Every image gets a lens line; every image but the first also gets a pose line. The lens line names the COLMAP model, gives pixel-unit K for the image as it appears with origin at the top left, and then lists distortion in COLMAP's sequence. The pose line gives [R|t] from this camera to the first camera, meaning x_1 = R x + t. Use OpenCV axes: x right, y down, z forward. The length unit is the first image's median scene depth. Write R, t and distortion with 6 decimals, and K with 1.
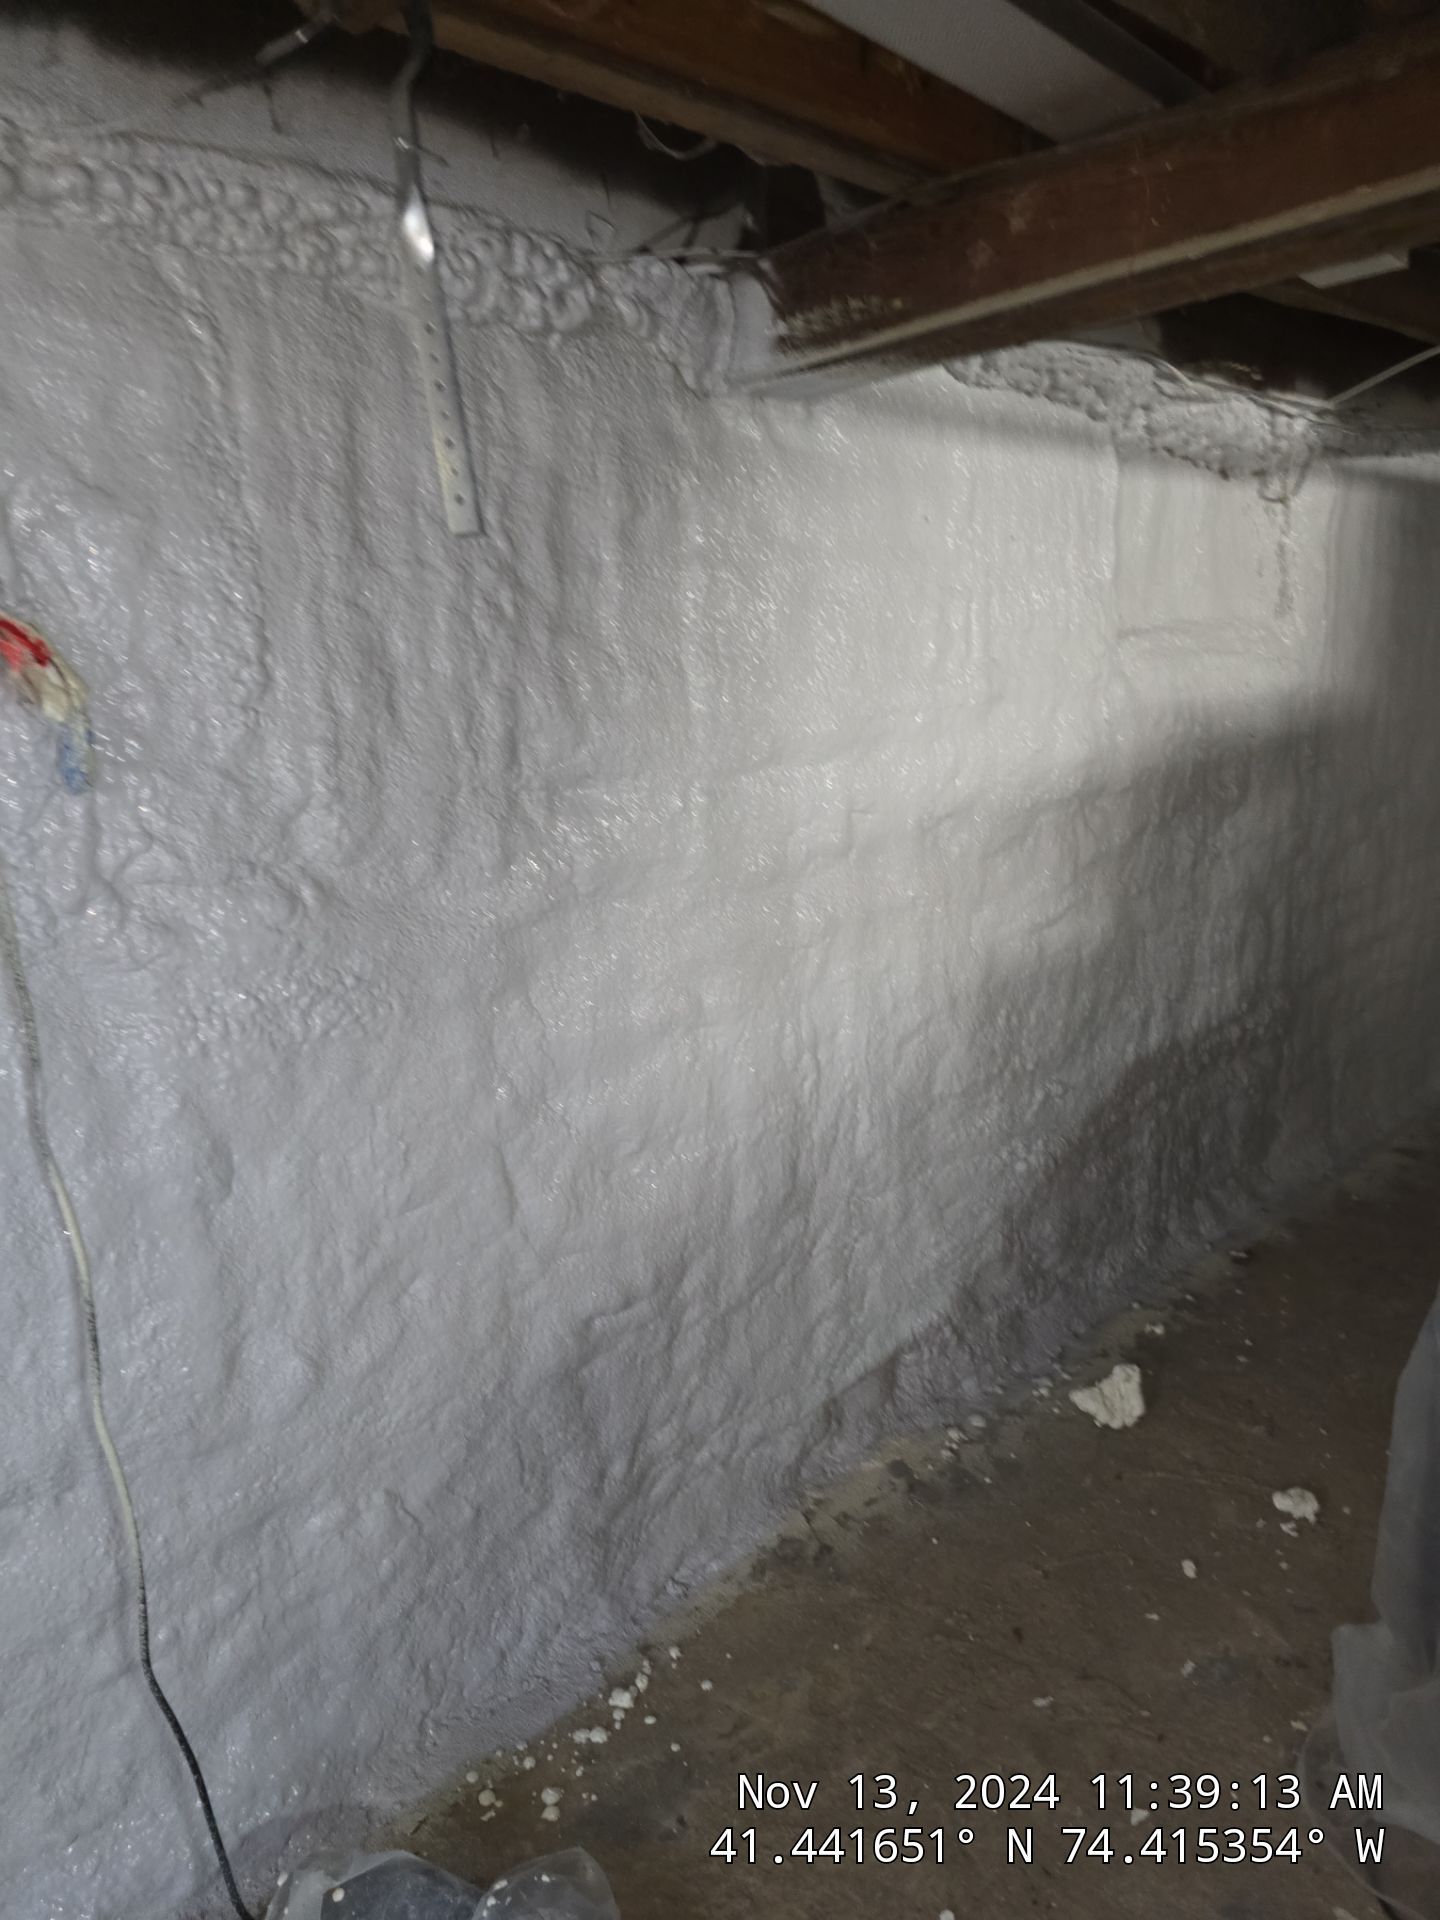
lens RADIAL K [[1266.4, 0, 719.6], [0, 1266.4, 971.5], [0, 0, 1]] dist [0.062882, -0.056479]
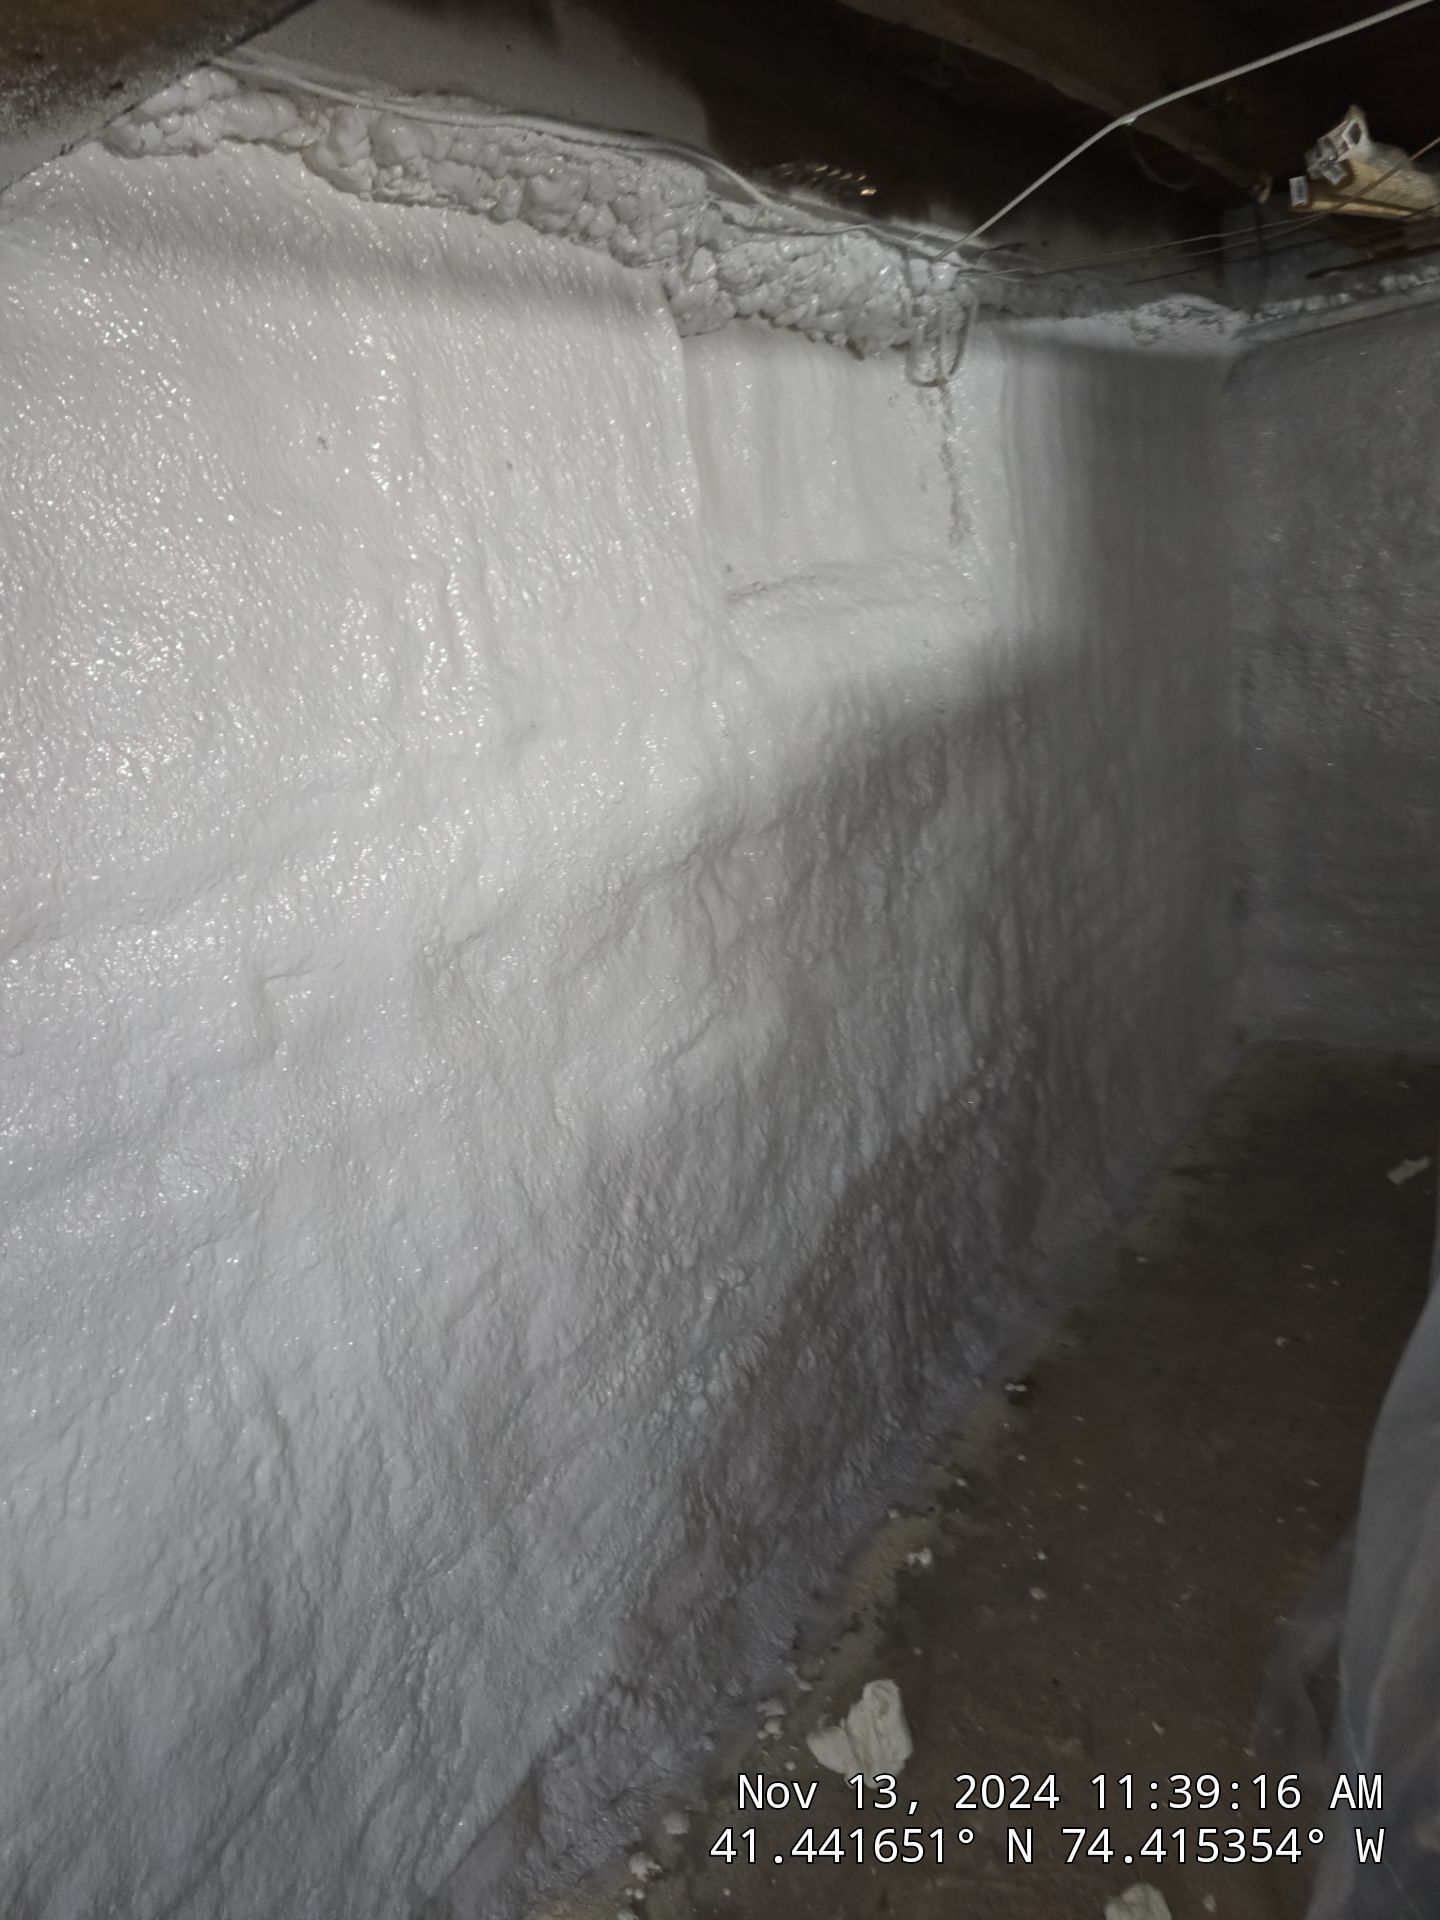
lens RADIAL K [[1266.4, 0, 718.6], [0, 1266.4, 971.4], [0, 0, 1]] dist [0.062882, -0.056479]
pose [[0.975102, -0.148825, 0.164400, 0.168247], [0.141331, 0.988352, 0.056442, -0.108729], [-0.170885, -0.031802, 0.984778, 0.335592]]
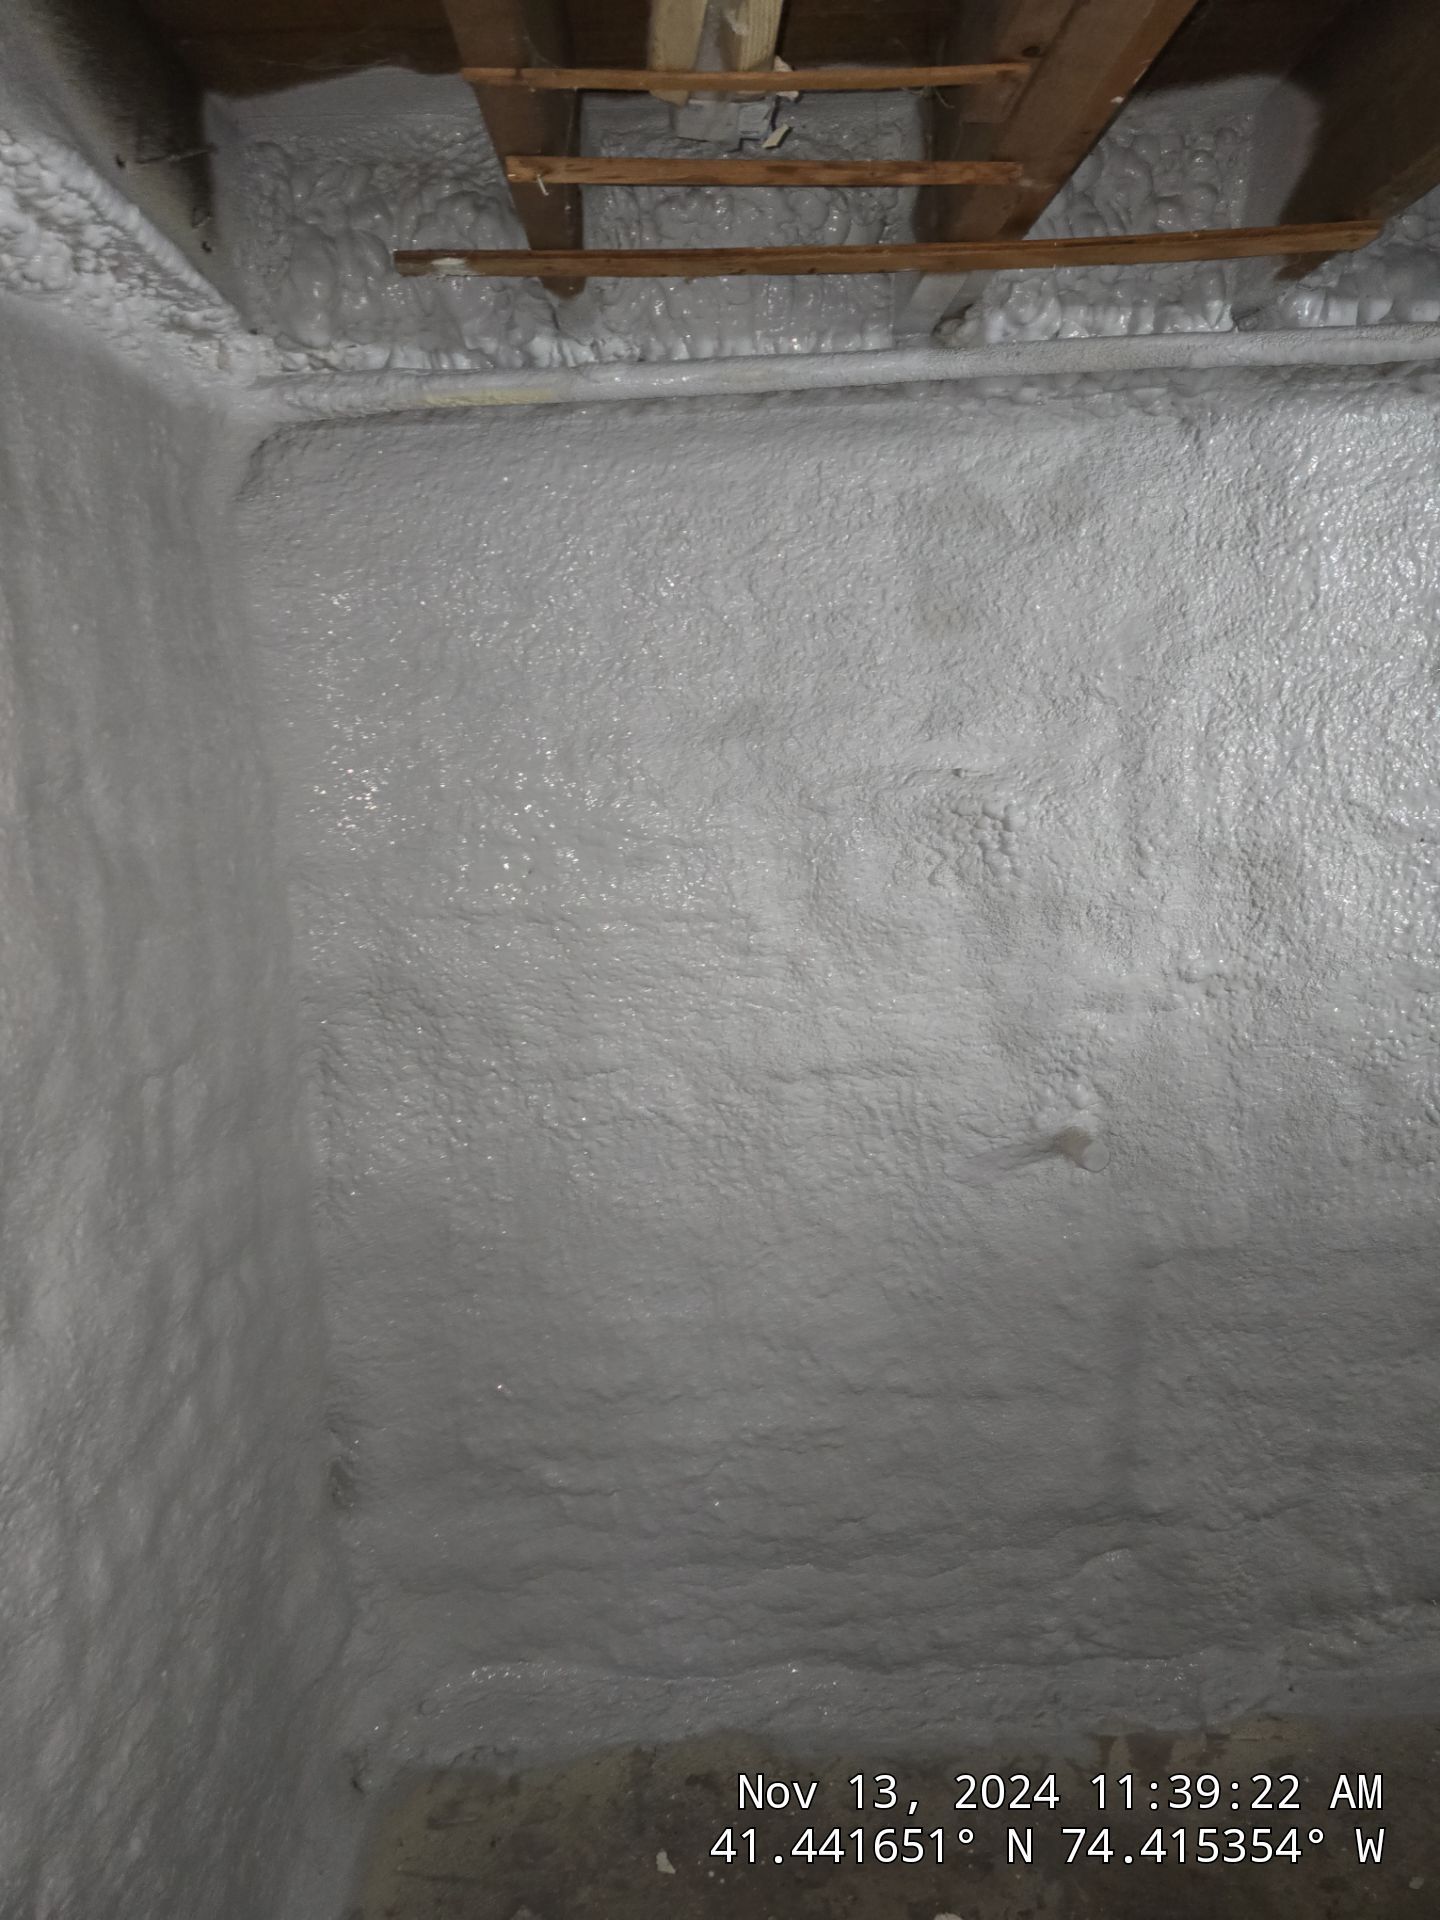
lens RADIAL K [[1266.4, 0, 717.2], [0, 1266.4, 961.4], [0, 0, 1]] dist [0.062882, -0.056479]
pose [[0.654610, -0.115375, 0.747111, 0.607938], [0.166461, 0.986027, 0.006420, -0.278849], [-0.737412, 0.120162, 0.664668, 0.963478]]
